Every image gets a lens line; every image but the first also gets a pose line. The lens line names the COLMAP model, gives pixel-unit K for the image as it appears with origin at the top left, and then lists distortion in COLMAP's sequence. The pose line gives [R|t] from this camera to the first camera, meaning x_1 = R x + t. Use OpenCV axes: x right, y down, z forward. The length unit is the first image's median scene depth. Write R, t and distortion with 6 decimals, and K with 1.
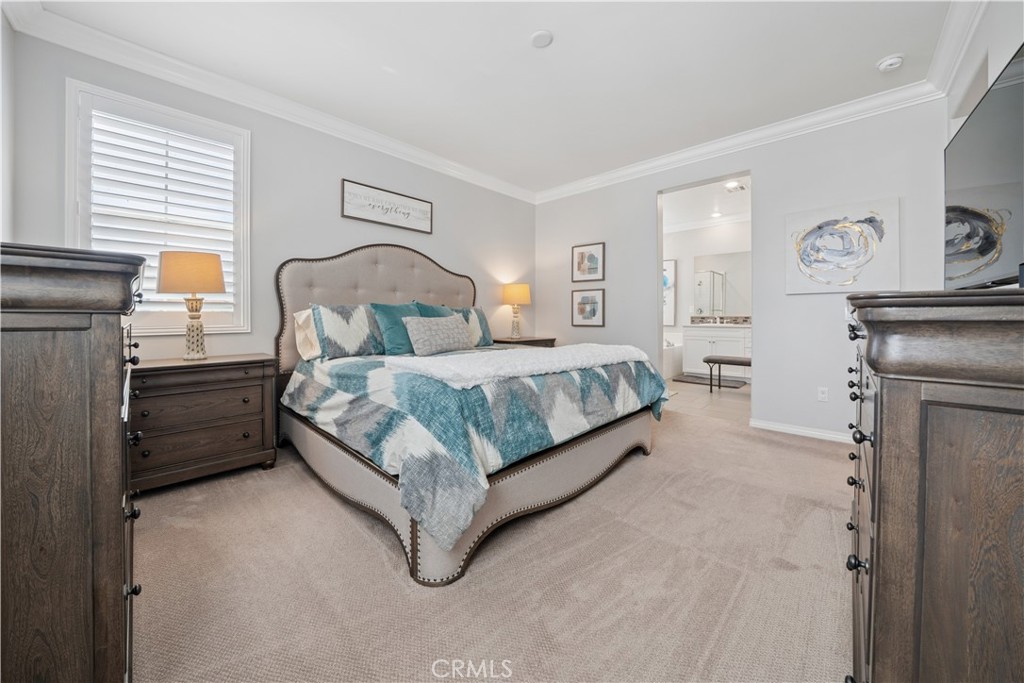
lens RADIAL K [[357.5, 0, 529.4], [0, 357.5, 322.8], [0, 0, 1]] dist [-0.022283, 0.001729]
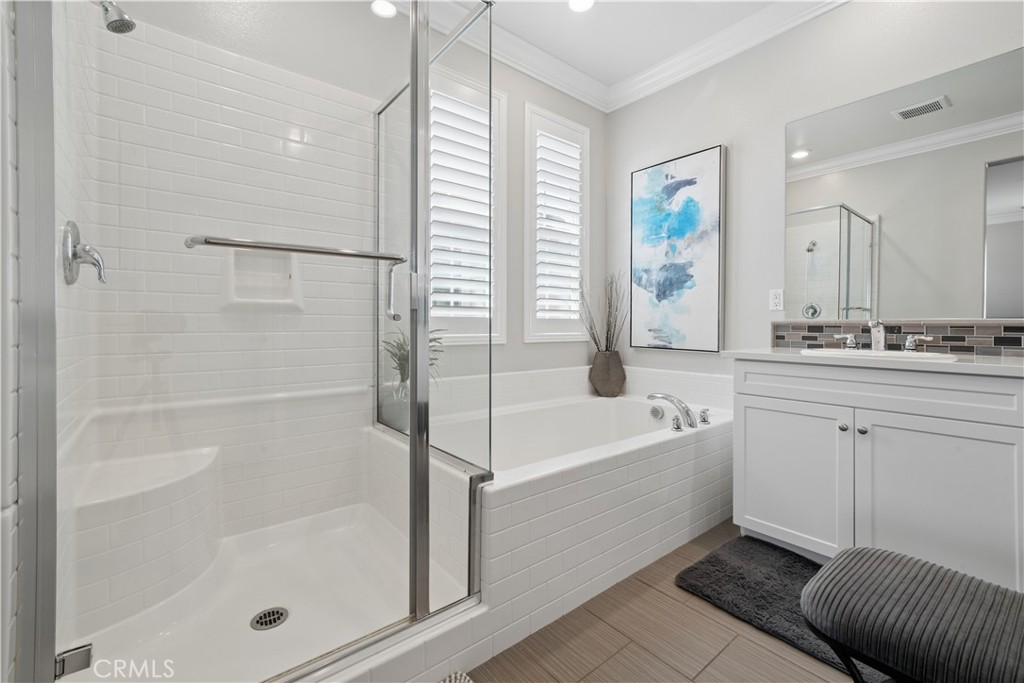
lens RADIAL K [[424.8, 0, 526.1], [0, 424.8, 325.6], [0, 0, 1]] dist [-0.000247, 0.001474]
pose [[0.988047, 0.011106, -0.153753, 0.312653], [-0.012784, 0.999869, -0.009929, -0.009429], [0.153623, 0.011776, 0.988059, 0.630678]]
